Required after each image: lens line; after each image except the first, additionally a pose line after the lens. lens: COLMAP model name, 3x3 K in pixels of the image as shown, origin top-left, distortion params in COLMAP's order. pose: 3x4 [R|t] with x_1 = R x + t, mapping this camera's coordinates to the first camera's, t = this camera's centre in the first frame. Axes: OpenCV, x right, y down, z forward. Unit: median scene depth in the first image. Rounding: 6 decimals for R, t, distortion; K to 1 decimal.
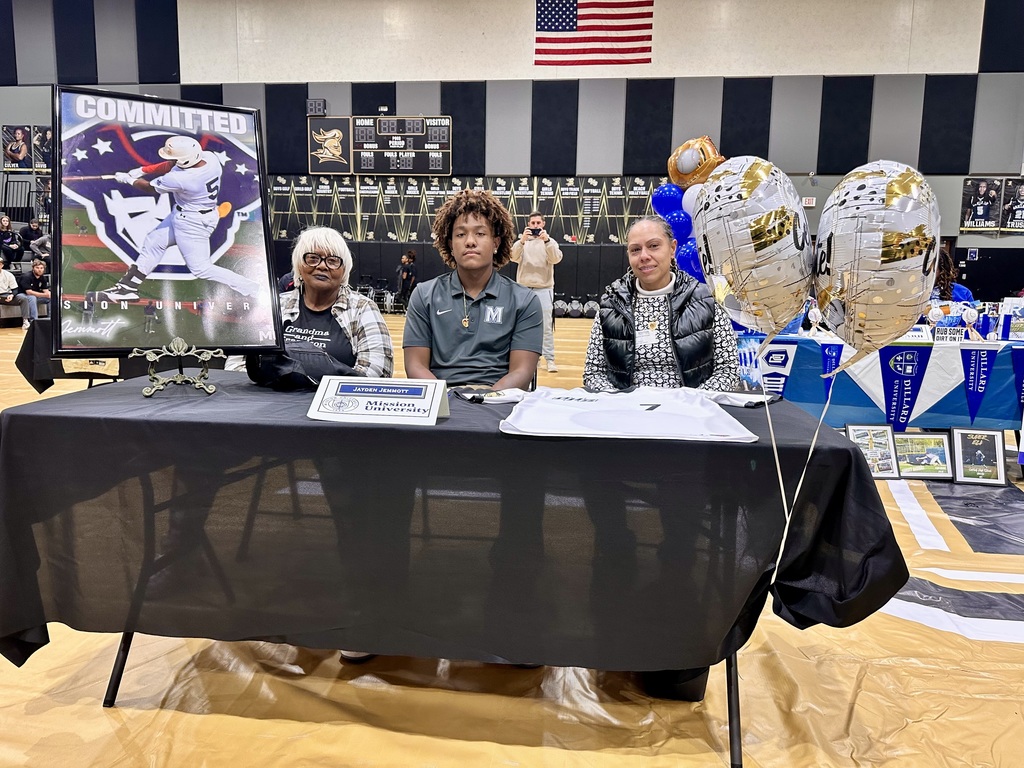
lens RADIAL K [[707.1, 0, 531.1], [0, 707.1, 377.5], [0, 0, 1]] dist [0.094354, -0.122295]
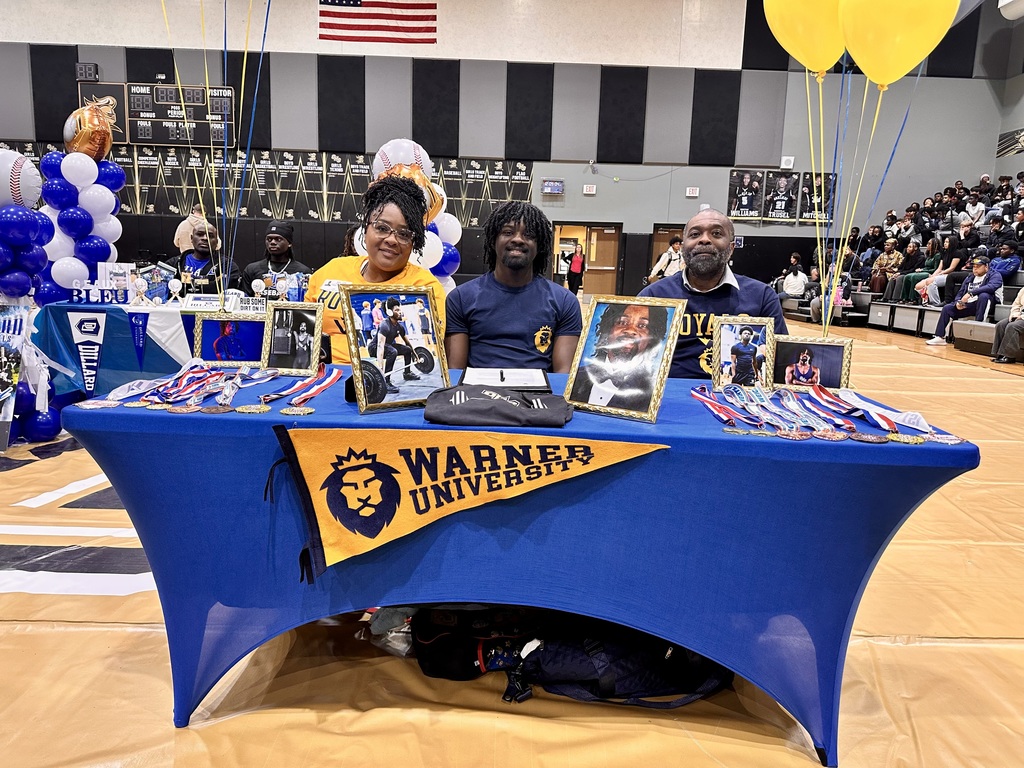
lens RADIAL K [[708.7, 0, 526.1], [0, 708.7, 376.4], [0, 0, 1]] dist [0.052748, -0.069639]
pose [[0.993382, -0.001840, 0.114840, 0.170560], [-0.000720, 0.999752, 0.022243, 0.004160], [-0.114853, -0.022178, 0.993135, -0.015508]]
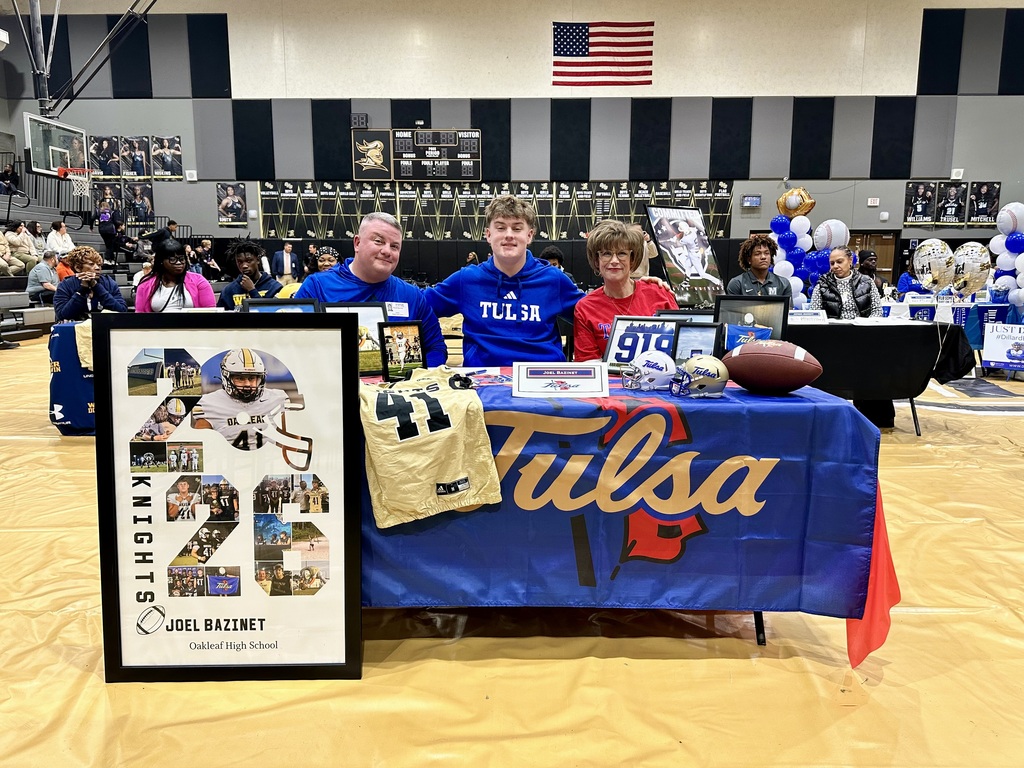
lens RADIAL K [[703.0, 0, 539.0], [0, 703.0, 385.3], [0, 0, 1]] dist [0.109349, -0.162065]
pose [[0.995517, -0.031602, 0.089142, -0.133413], [0.029293, 0.999204, 0.027098, 0.017413], [-0.089927, -0.024365, 0.995650, -0.157592]]
